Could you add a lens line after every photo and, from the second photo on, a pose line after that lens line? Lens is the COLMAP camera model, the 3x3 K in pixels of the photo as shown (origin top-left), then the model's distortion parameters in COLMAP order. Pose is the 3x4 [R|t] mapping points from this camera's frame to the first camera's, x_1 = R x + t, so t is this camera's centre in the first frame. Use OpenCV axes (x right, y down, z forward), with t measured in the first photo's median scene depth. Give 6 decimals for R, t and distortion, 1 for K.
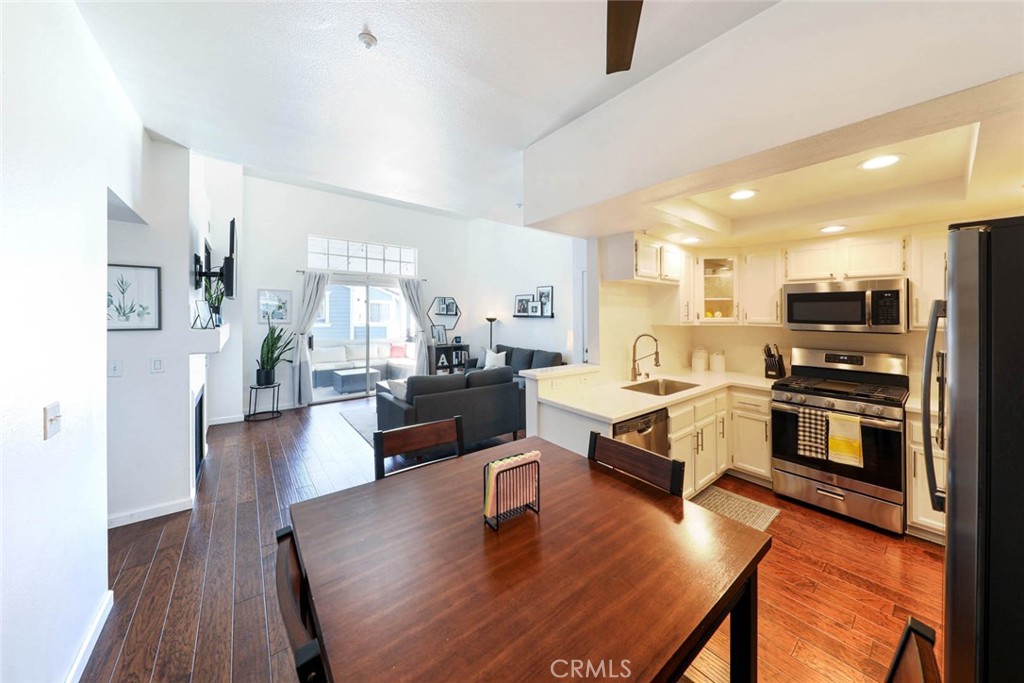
lens RADIAL K [[344.3, 0, 514.9], [0, 344.3, 317.4], [0, 0, 1]] dist [-0.000037, -0.000008]
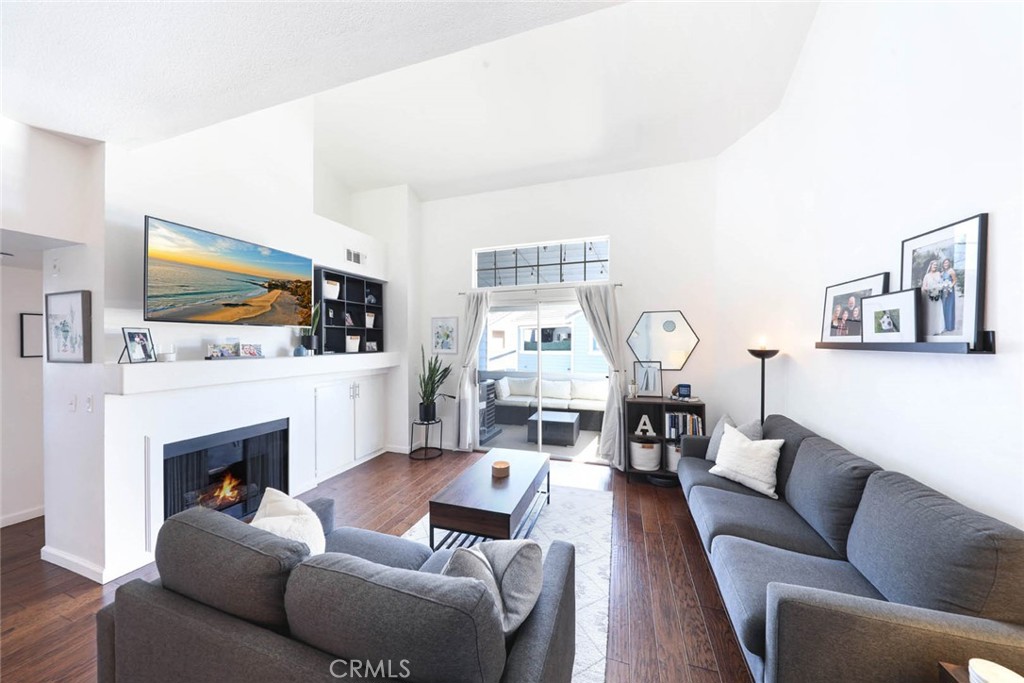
lens RADIAL K [[322.5, 0, 515.9], [0, 322.5, 345.6], [0, 0, 1]] dist [0.000212, -0.000014]
pose [[0.568643, -0.000724, -0.822584, 0.097436], [0.000365, 1.000000, -0.000628, -0.002879], [0.822585, 0.000057, 0.568643, 0.564944]]
